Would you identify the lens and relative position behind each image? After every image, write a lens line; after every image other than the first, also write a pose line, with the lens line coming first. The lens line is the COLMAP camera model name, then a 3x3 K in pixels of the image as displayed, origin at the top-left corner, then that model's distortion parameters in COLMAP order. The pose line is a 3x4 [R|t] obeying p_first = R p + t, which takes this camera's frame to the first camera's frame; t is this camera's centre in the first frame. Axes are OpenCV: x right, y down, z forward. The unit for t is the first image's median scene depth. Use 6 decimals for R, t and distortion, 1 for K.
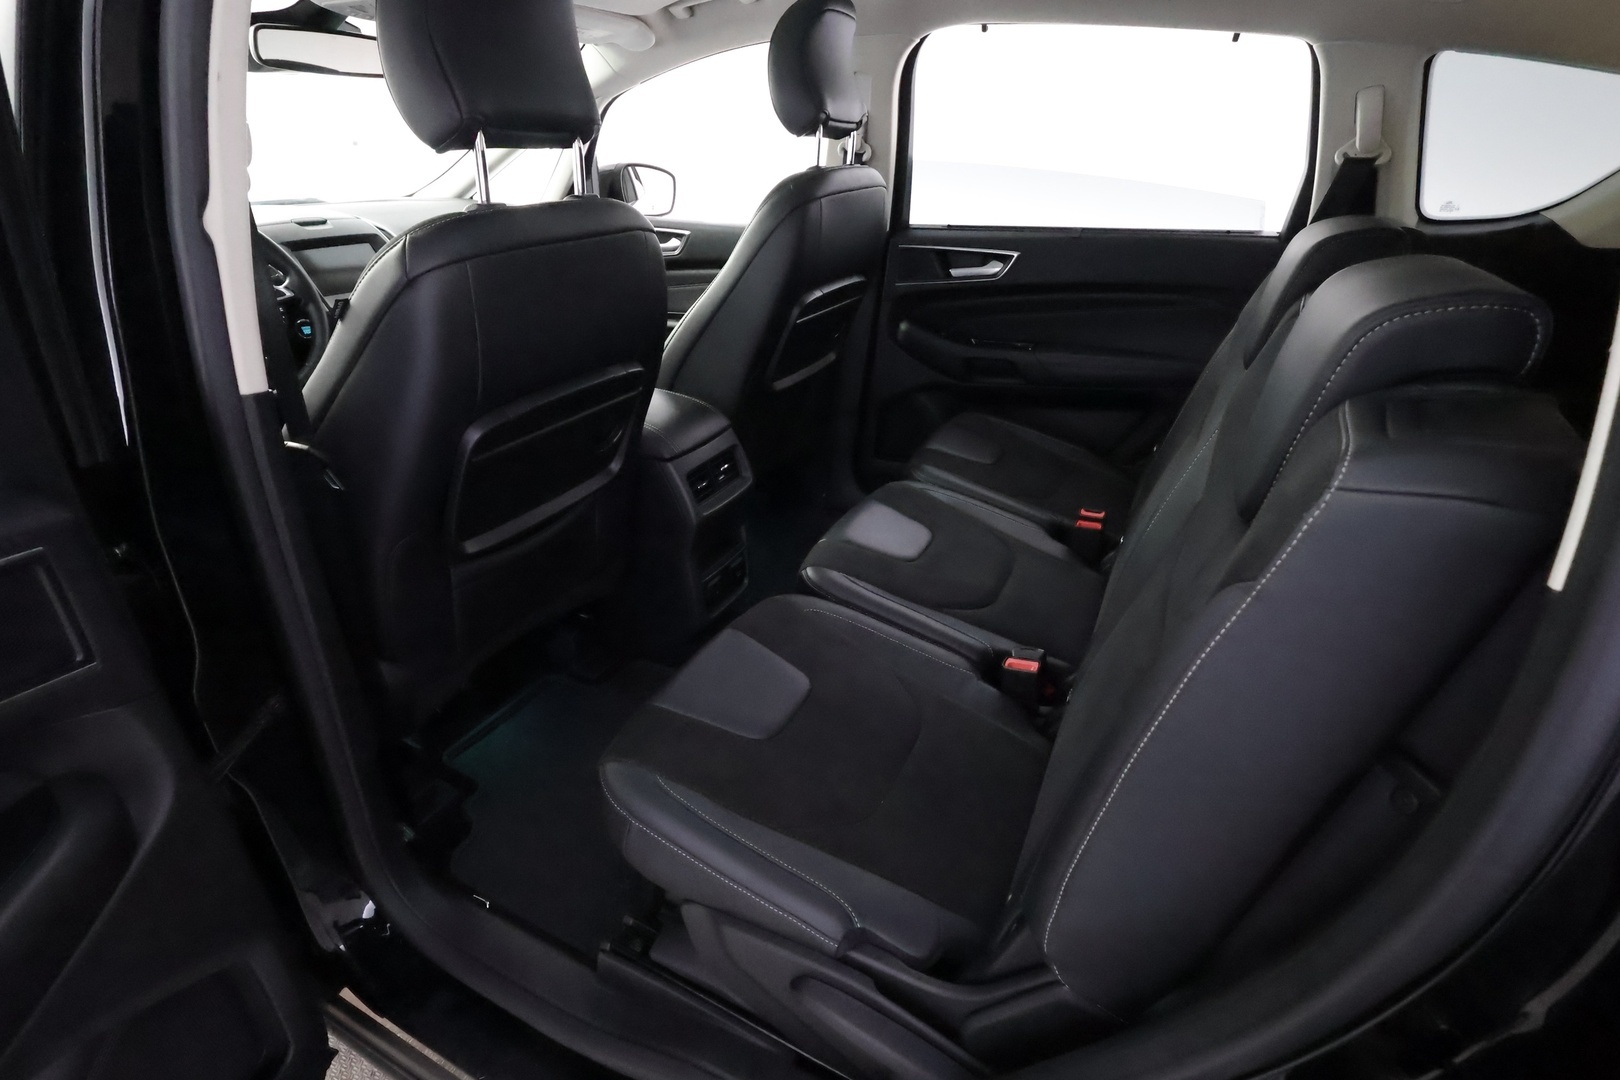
lens RADIAL K [[762.9, 0, 813.6], [0, 762.9, 542.1], [0, 0, 1]] dist [-0.000396, 0.001570]
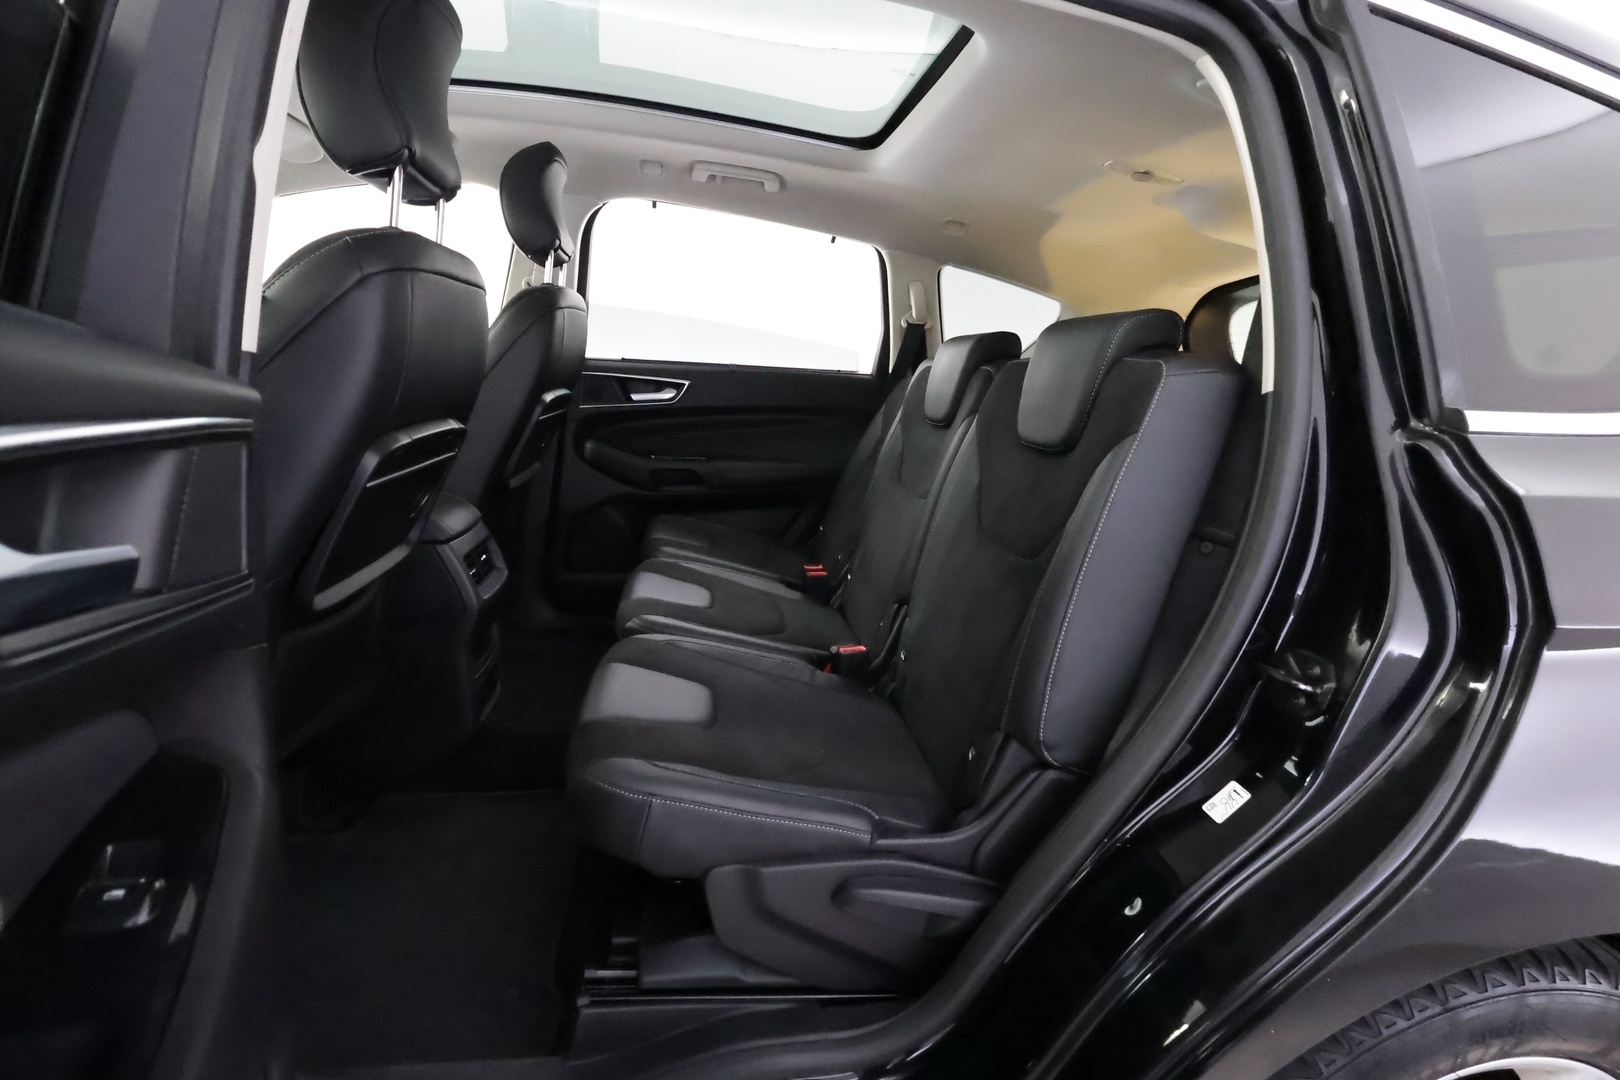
lens RADIAL K [[759.4, 0, 810.0], [0, 759.4, 540.0], [0, 0, 1]] dist [-0.003272, 0.000305]
pose [[0.819449, -0.060726, 0.569925, -0.333711], [0.196345, 0.963946, -0.179599, 0.139139], [-0.538471, 0.259074, 0.801829, 0.002958]]
